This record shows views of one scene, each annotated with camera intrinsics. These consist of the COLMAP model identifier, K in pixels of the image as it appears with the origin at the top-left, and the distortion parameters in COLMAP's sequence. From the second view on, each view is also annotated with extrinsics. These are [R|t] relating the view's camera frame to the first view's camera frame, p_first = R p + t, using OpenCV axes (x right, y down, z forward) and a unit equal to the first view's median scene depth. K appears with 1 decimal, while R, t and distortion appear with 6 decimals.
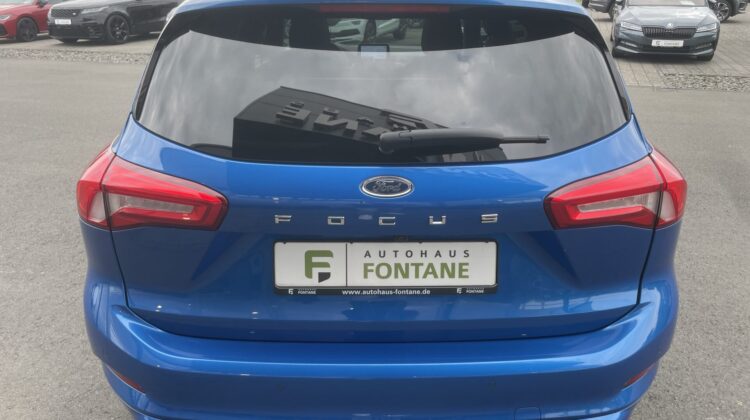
lens RADIAL K [[570.9, 0, 375.0], [0, 570.9, 210.0], [0, 0, 1]] dist [-0.005790, -0.004040]
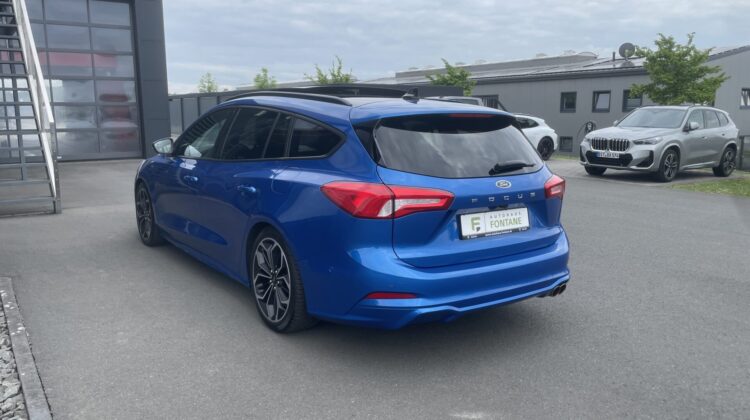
lens RADIAL K [[570.9, 0, 375.0], [0, 570.9, 210.0], [0, 0, 1]] dist [-0.005790, -0.004040]
pose [[0.842214, -0.093599, 0.530956, -1.605945], [0.183947, 0.975609, -0.119797, 0.236687], [-0.506793, 0.198562, 0.838889, -0.684864]]
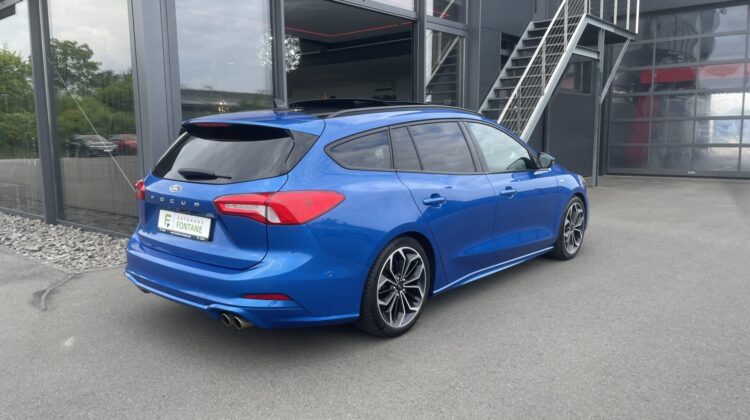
lens RADIAL K [[570.9, 0, 375.0], [0, 570.9, 210.0], [0, 0, 1]] dist [-0.005790, -0.004040]
pose [[0.739920, 0.082751, -0.667586, 2.283169], [-0.230490, 0.963520, -0.136030, 0.184504], [0.631976, 0.254524, 0.732000, -0.298317]]
